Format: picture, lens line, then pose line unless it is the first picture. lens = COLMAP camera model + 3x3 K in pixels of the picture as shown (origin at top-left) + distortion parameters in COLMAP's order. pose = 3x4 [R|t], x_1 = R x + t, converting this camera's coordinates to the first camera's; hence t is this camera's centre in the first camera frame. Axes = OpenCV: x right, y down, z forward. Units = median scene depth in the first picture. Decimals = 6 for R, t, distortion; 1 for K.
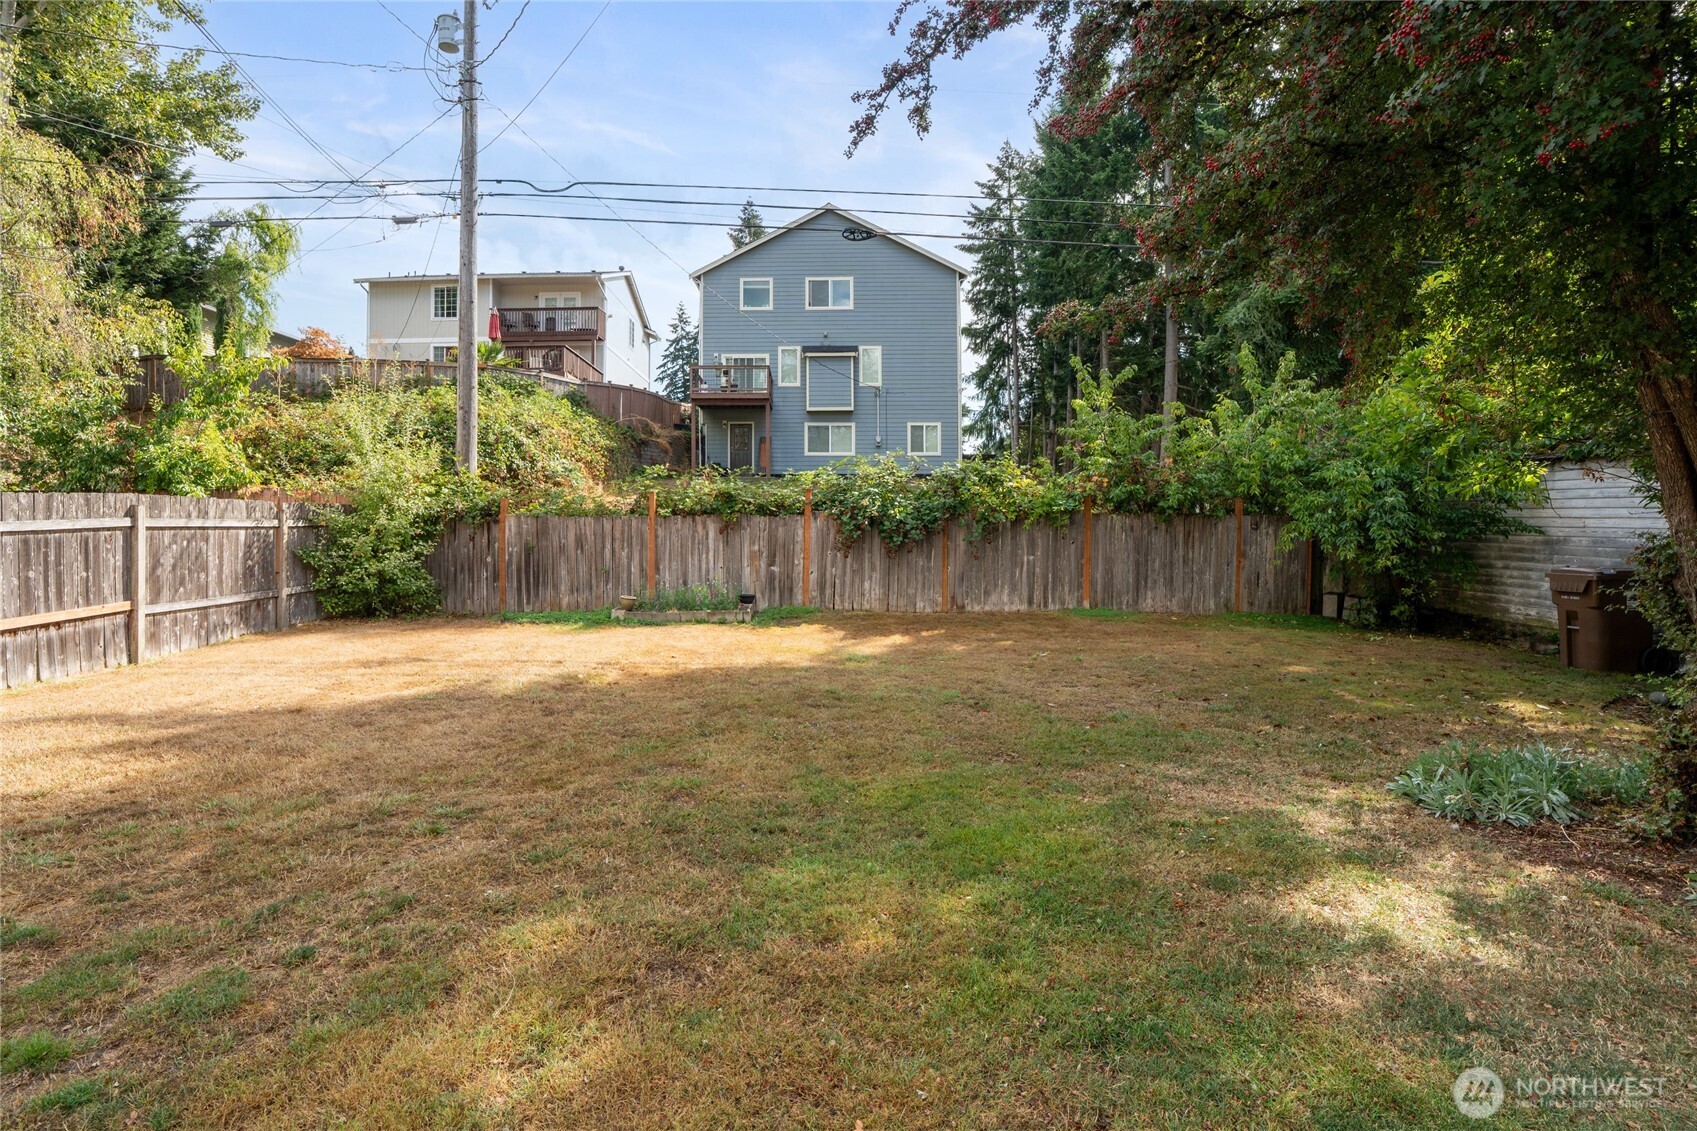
lens RADIAL K [[790.2, 0, 852.1], [0, 790.2, 532.8], [0, 0, 1]] dist [-0.087693, 0.041118]
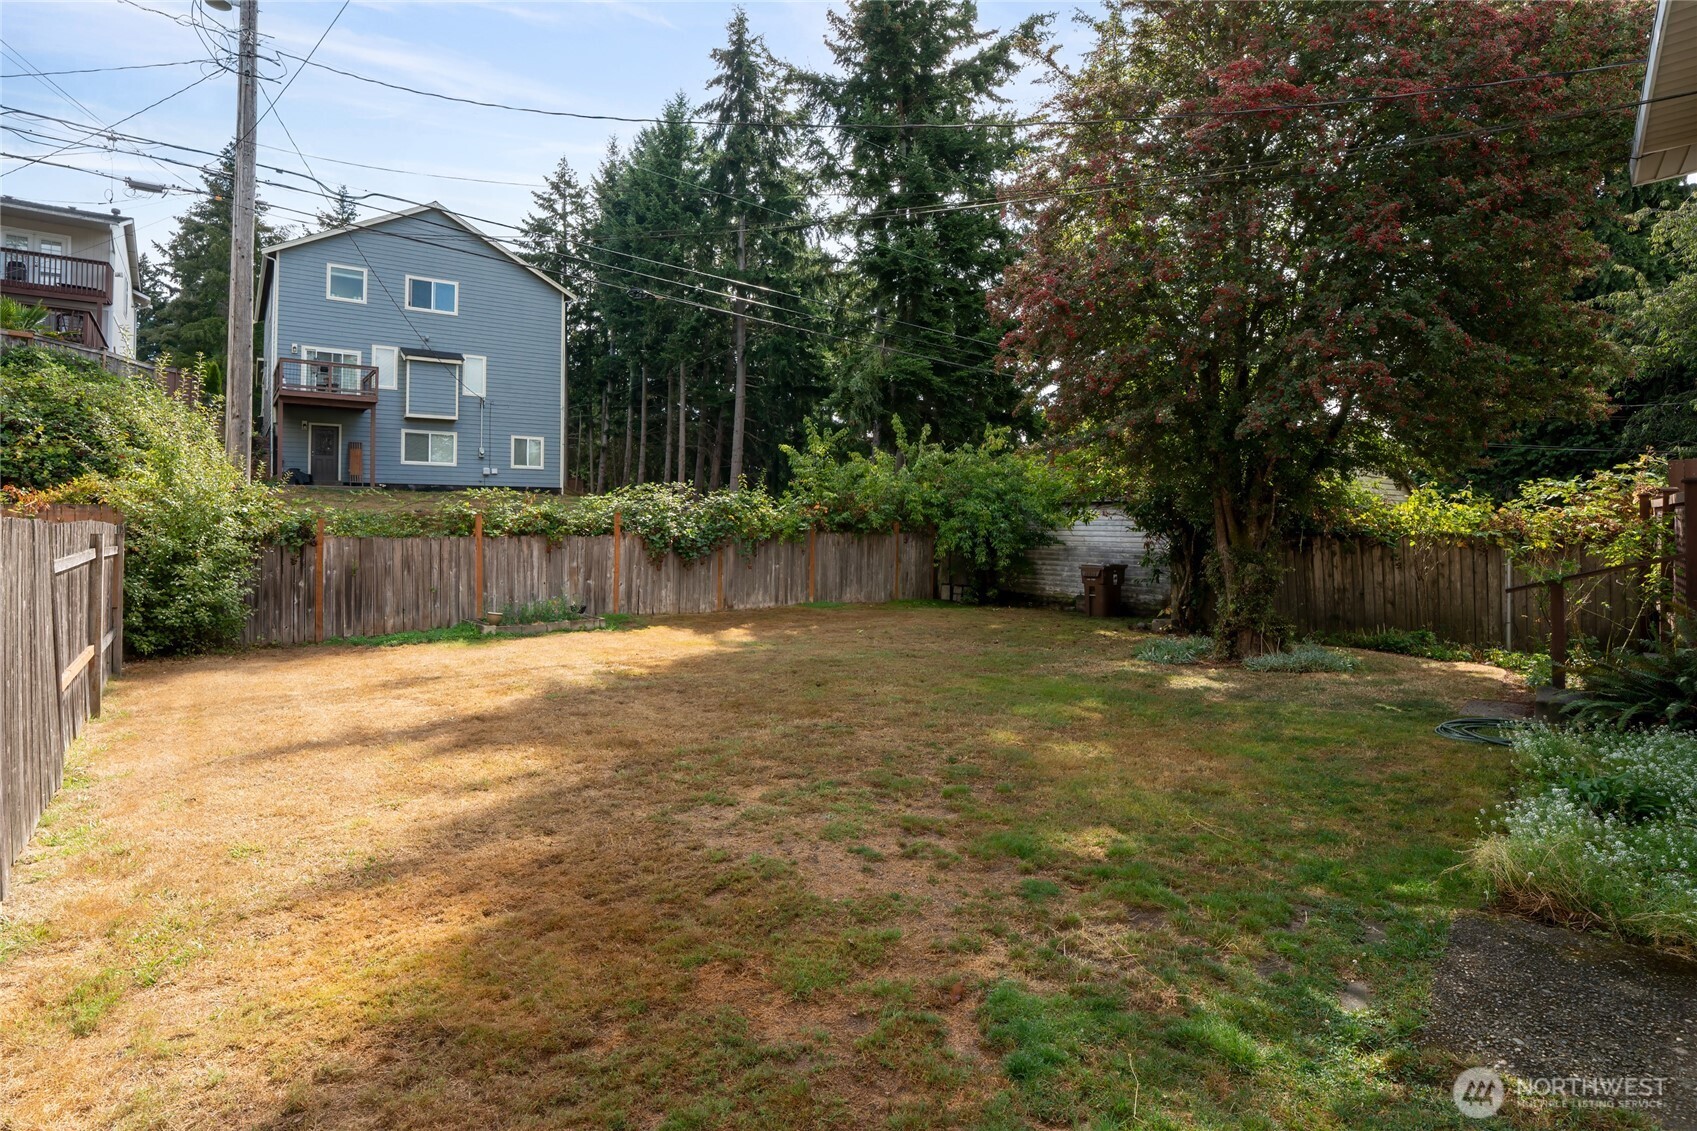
lens RADIAL K [[790.2, 0, 852.1], [0, 790.2, 532.8], [0, 0, 1]] dist [-0.087693, 0.041118]
pose [[0.795089, -0.003437, 0.606483, -0.482923], [0.008643, 0.999947, -0.005664, -0.016292], [-0.606431, 0.009745, 0.795076, -0.132985]]
